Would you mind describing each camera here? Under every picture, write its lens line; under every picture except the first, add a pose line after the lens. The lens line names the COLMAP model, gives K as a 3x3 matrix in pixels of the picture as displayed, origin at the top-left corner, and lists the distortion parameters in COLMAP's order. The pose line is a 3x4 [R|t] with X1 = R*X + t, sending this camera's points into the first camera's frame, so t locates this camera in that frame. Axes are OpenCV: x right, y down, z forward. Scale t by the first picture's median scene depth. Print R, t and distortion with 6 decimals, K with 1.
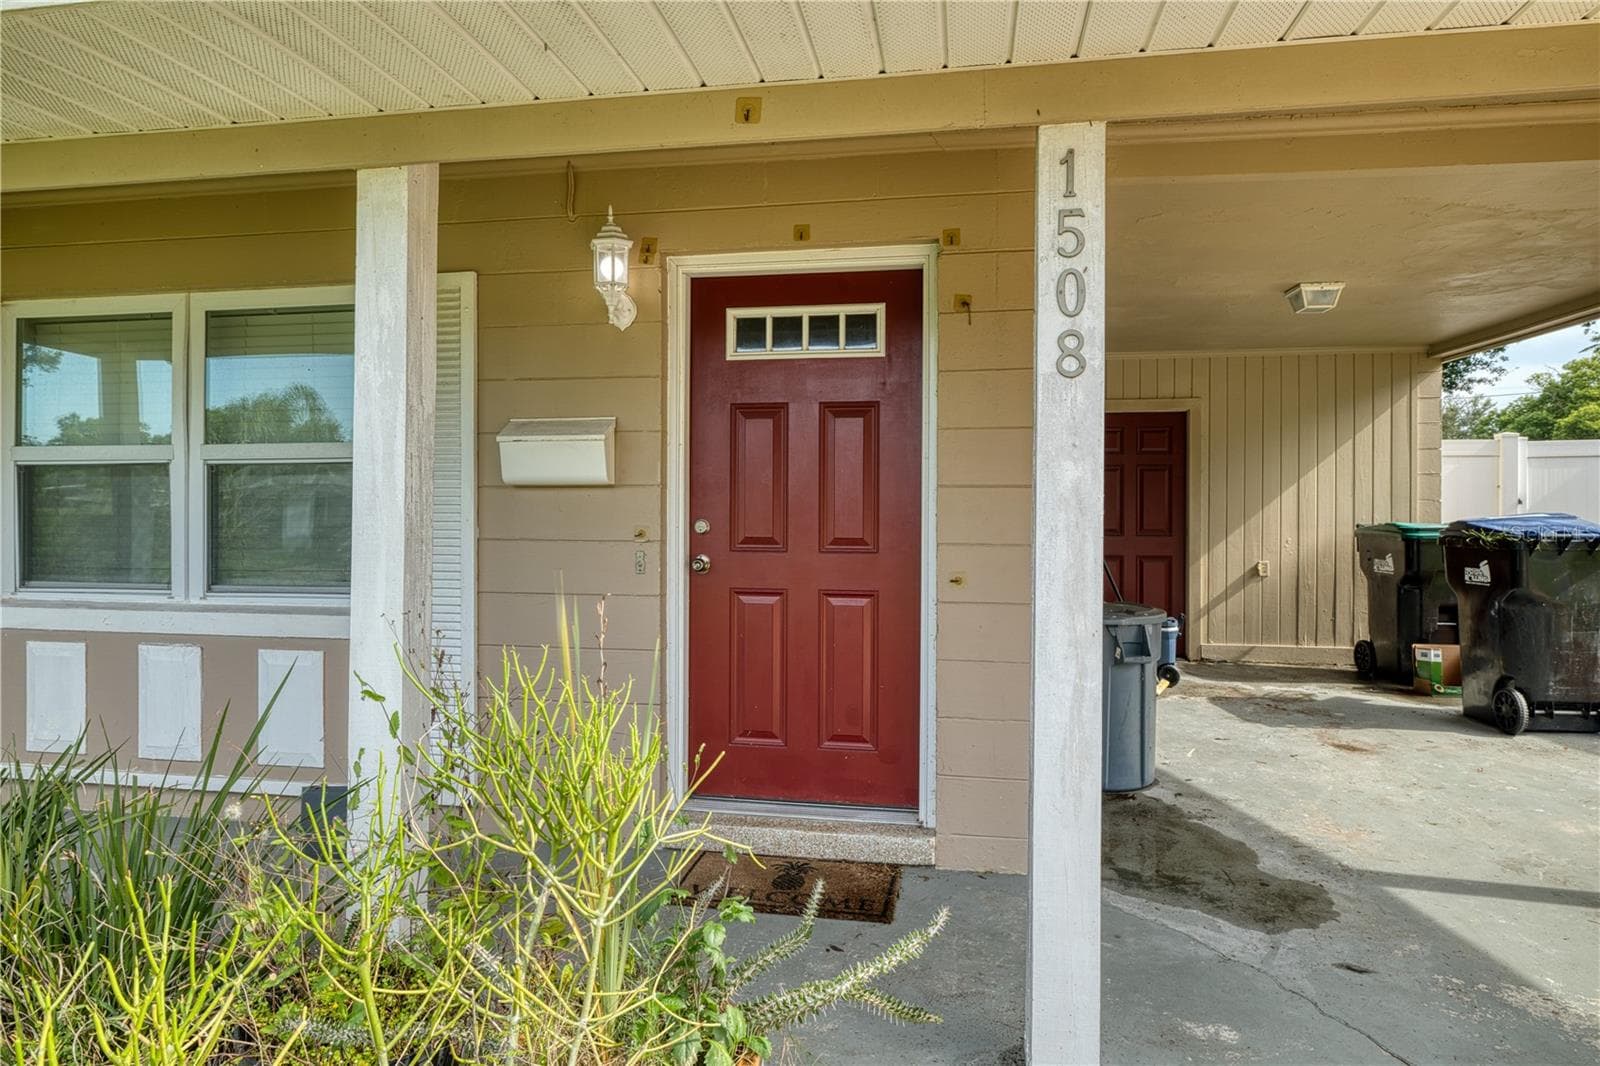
lens RADIAL K [[958.7, 0, 797.3], [0, 958.7, 507.0], [0, 0, 1]] dist [0.001307, 0.001039]
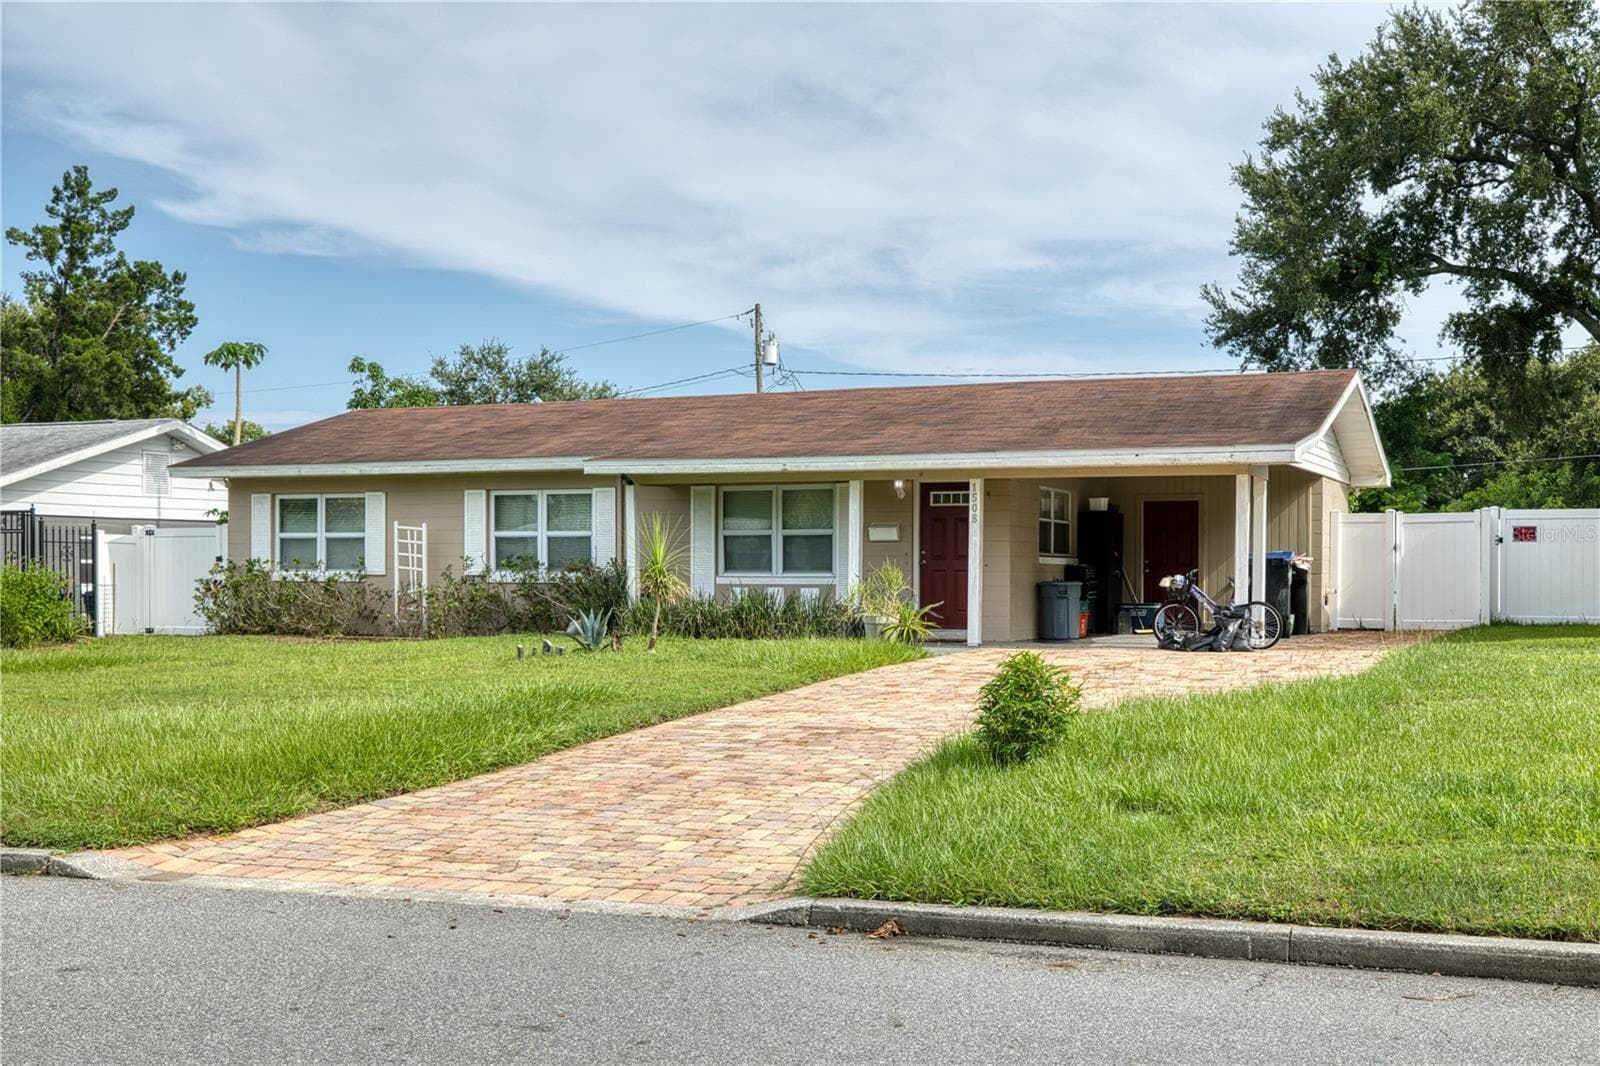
lens RADIAL K [[1804.4, 0, 874.7], [0, 1804.4, 588.5], [0, 0, 1]] dist [-0.000857, 0.026698]
pose [[0.976153, 0.002686, -0.217065, 1.190141], [-0.001255, 0.999977, 0.006730, 0.111318], [0.217078, -0.006297, 0.976134, -5.640077]]
